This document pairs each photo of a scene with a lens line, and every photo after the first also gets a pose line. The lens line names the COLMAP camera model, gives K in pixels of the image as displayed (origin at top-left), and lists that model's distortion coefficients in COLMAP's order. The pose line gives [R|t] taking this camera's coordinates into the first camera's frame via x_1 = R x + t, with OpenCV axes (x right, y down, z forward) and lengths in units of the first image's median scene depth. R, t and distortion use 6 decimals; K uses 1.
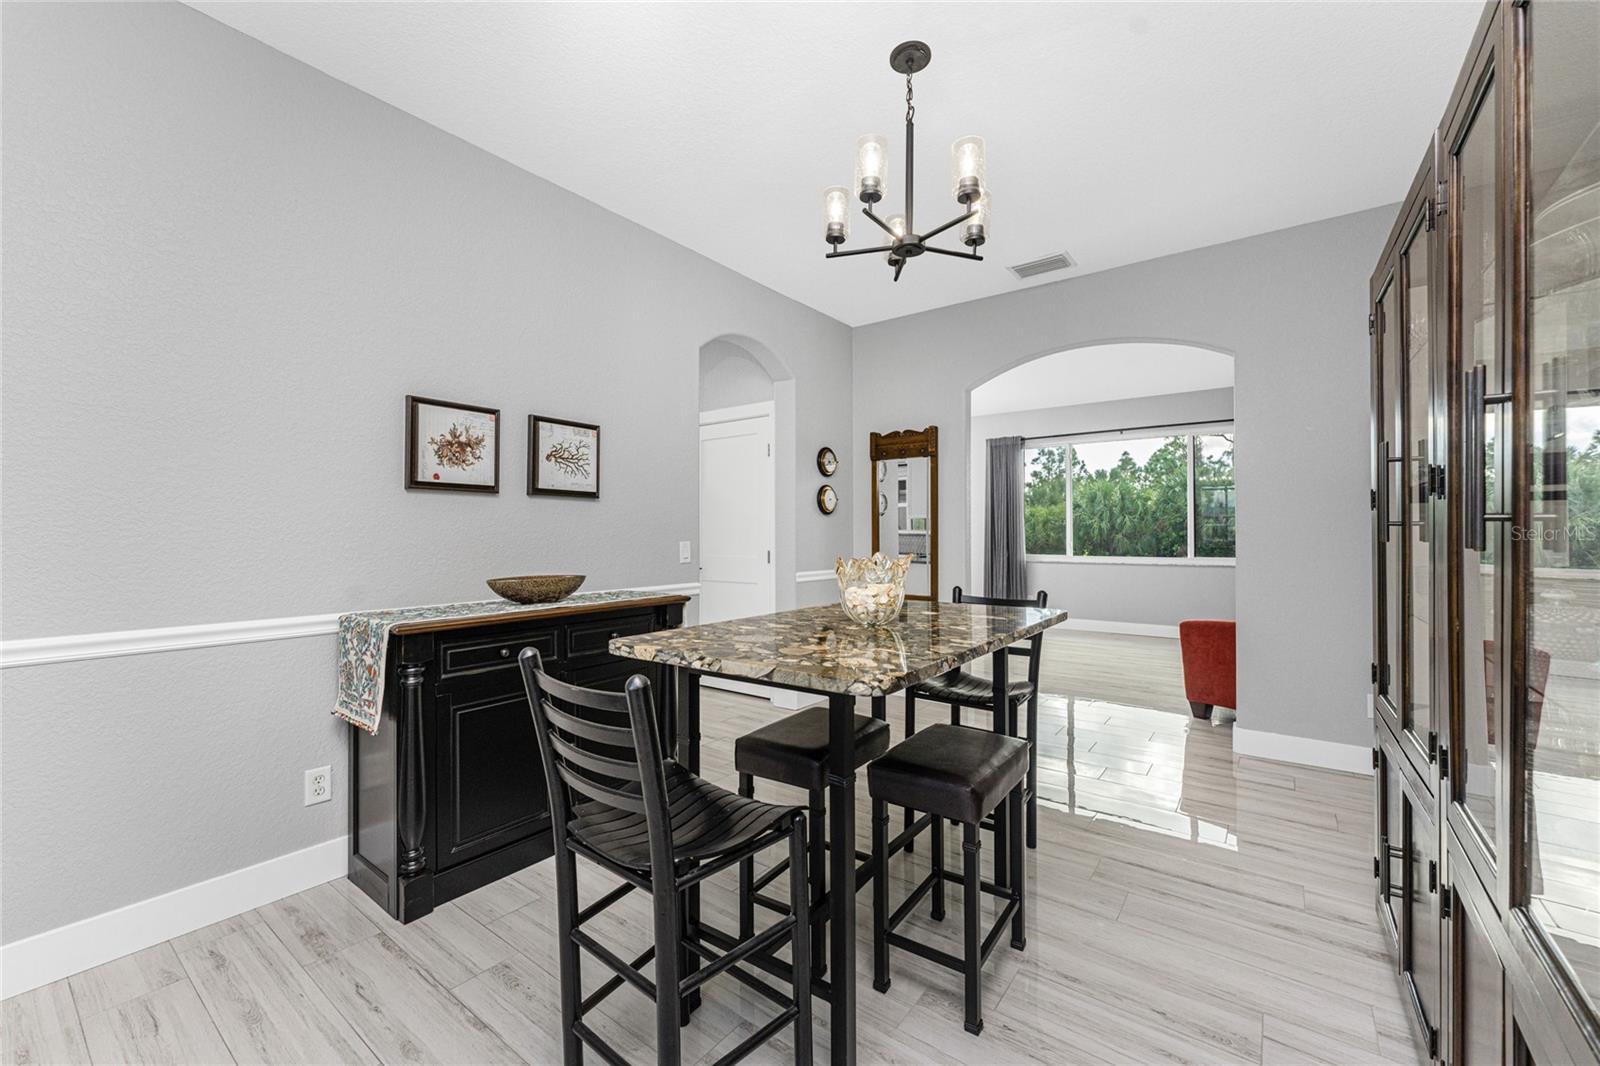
lens RADIAL K [[640.3, 0, 804.6], [0, 640.3, 533.2], [0, 0, 1]] dist [0.000678, -0.000032]
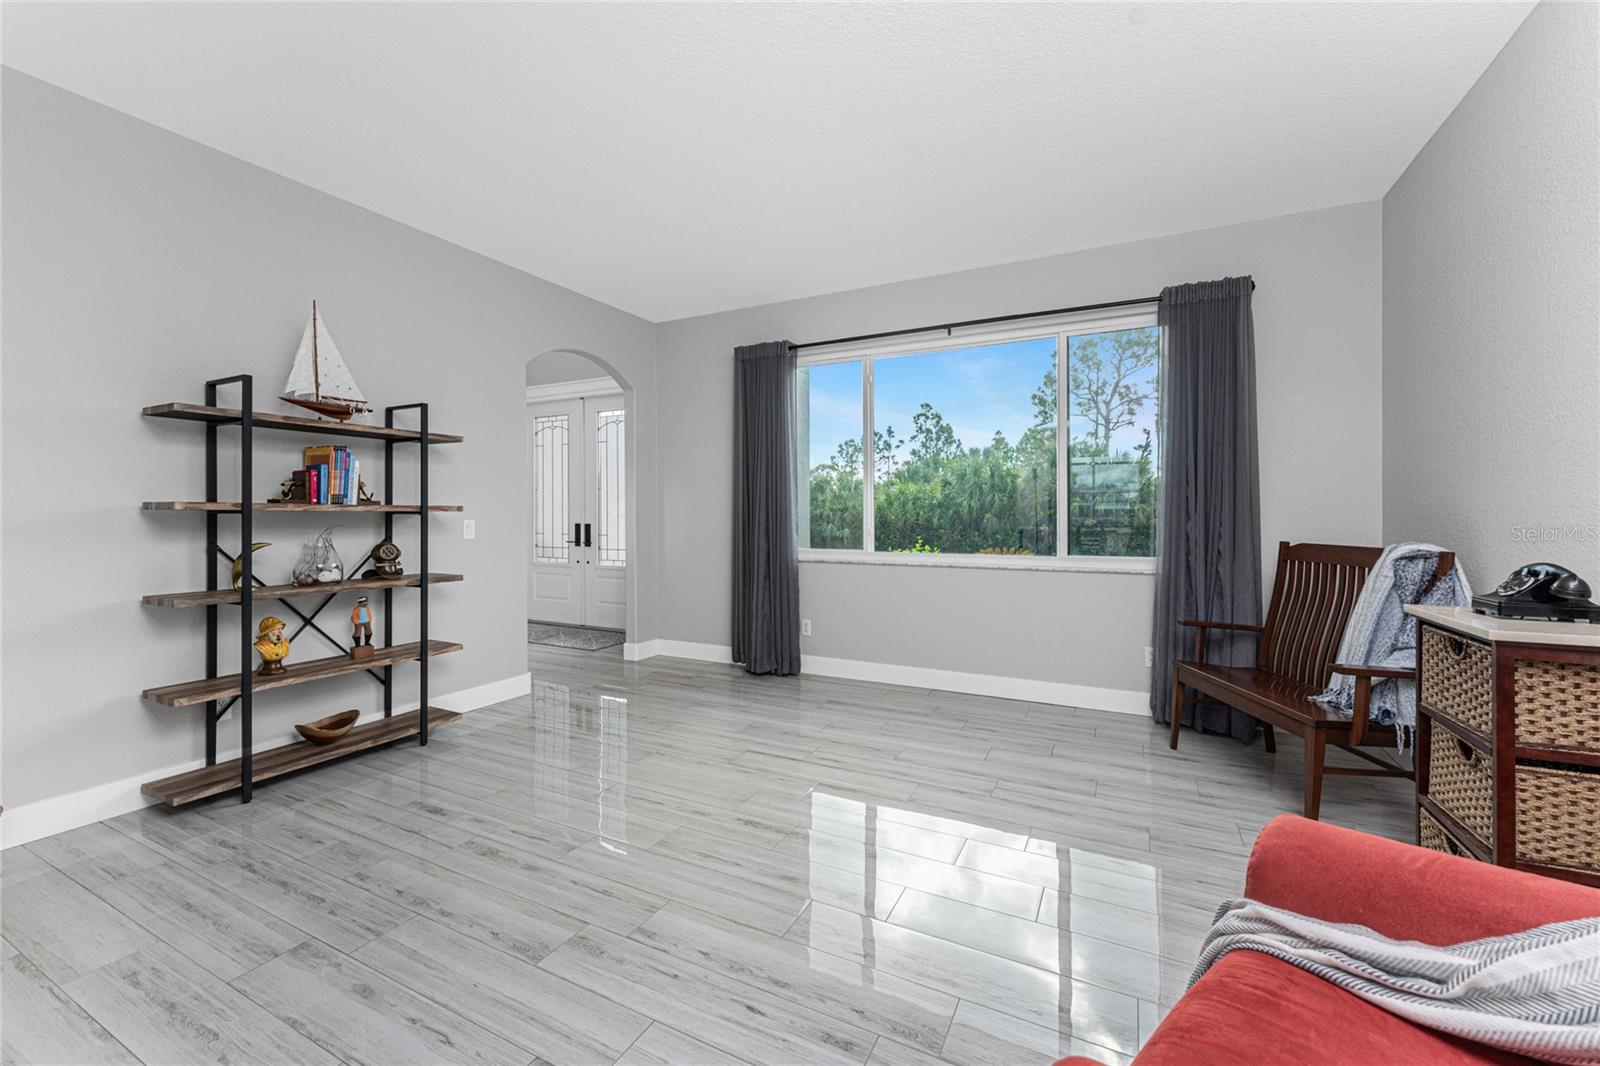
lens RADIAL K [[649.7, 0, 803.9], [0, 649.7, 511.0], [0, 0, 1]] dist [0.000437, 0.000089]
pose [[0.985563, 0.000826, 0.169308, 0.055729], [-0.000589, 0.999999, -0.001450, -0.000049], [-0.169309, 0.001329, 0.985562, 0.094683]]
